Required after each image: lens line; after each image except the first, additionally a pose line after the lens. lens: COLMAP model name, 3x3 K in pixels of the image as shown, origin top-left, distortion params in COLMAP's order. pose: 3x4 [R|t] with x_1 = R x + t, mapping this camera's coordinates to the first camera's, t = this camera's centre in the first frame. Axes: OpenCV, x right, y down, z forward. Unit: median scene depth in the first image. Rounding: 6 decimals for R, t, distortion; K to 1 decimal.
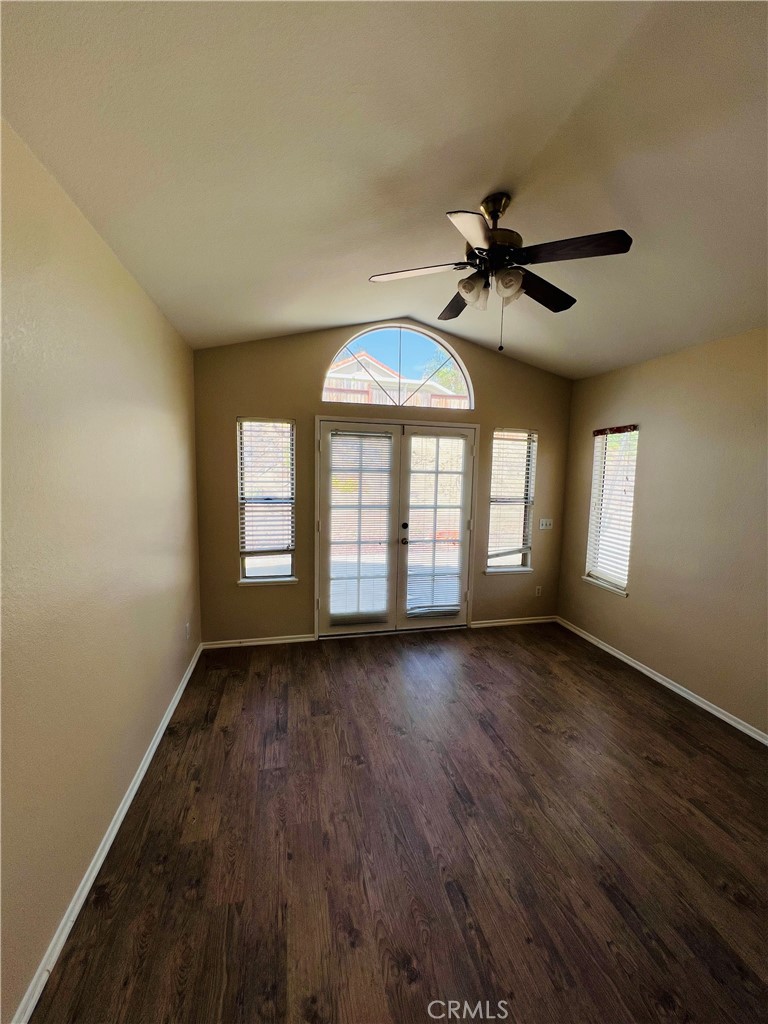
lens RADIAL K [[410.1, 0, 387.5], [0, 410.1, 509.7], [0, 0, 1]] dist [-0.001835, 0.000691]
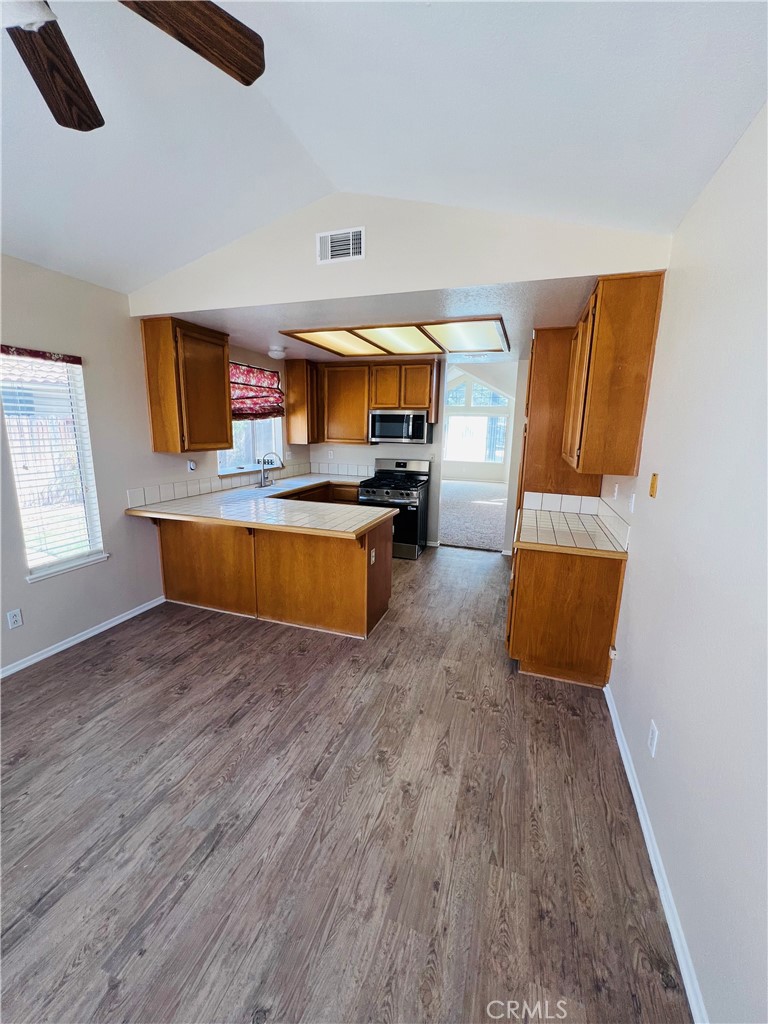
lens RADIAL K [[410.1, 0, 387.5], [0, 410.1, 509.7], [0, 0, 1]] dist [-0.001835, 0.000691]
pose [[-0.841338, -0.144038, 0.520964, -0.513262], [0.016489, 0.956550, 0.291101, -0.152782], [-0.540258, 0.253504, -0.802407, 1.634472]]
